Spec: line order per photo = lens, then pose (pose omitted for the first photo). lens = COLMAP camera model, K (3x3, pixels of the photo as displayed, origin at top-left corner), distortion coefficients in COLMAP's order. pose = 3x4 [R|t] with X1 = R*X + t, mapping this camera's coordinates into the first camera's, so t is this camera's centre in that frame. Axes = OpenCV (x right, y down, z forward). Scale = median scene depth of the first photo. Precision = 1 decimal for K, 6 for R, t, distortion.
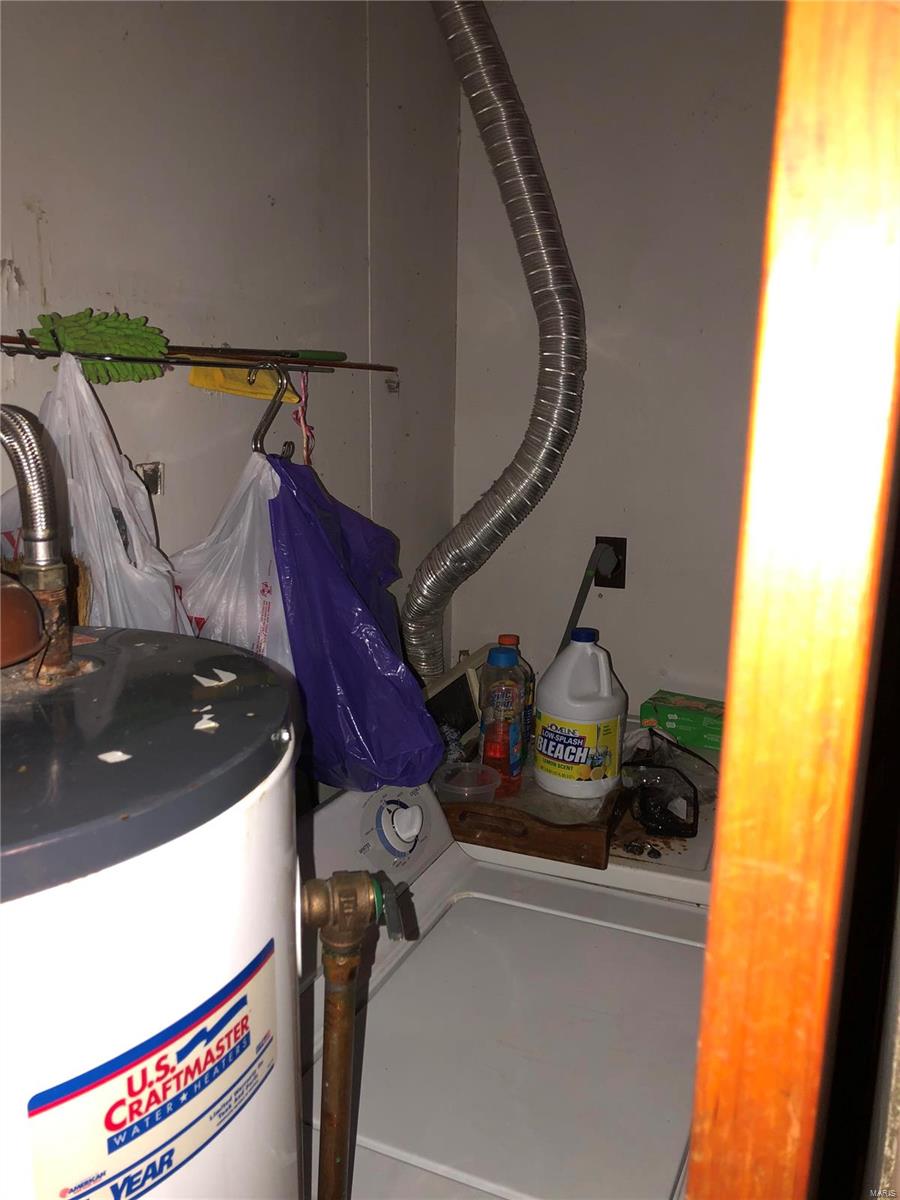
lens RADIAL K [[1012.4, 0, 451.0], [0, 1012.4, 600.2], [0, 0, 1]] dist [0.012882, 0.008854]
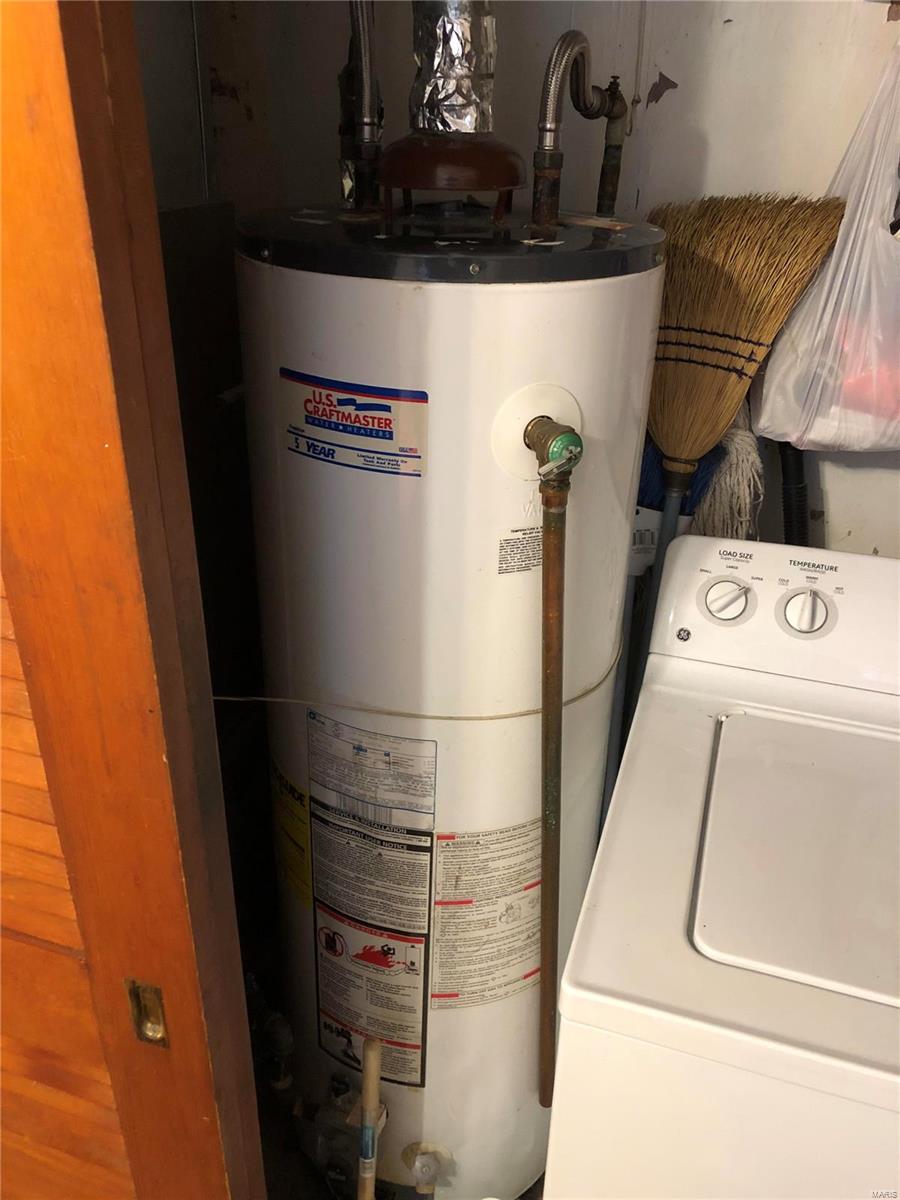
lens RADIAL K [[1012.4, 0, 449.9], [0, 1012.4, 596.3], [0, 0, 1]] dist [0.012882, 0.008854]
pose [[0.111095, 0.448395, -0.886905, 1.550094], [-0.242369, 0.877707, 0.413385, -0.054368], [0.963802, 0.169033, 0.206186, 0.868934]]
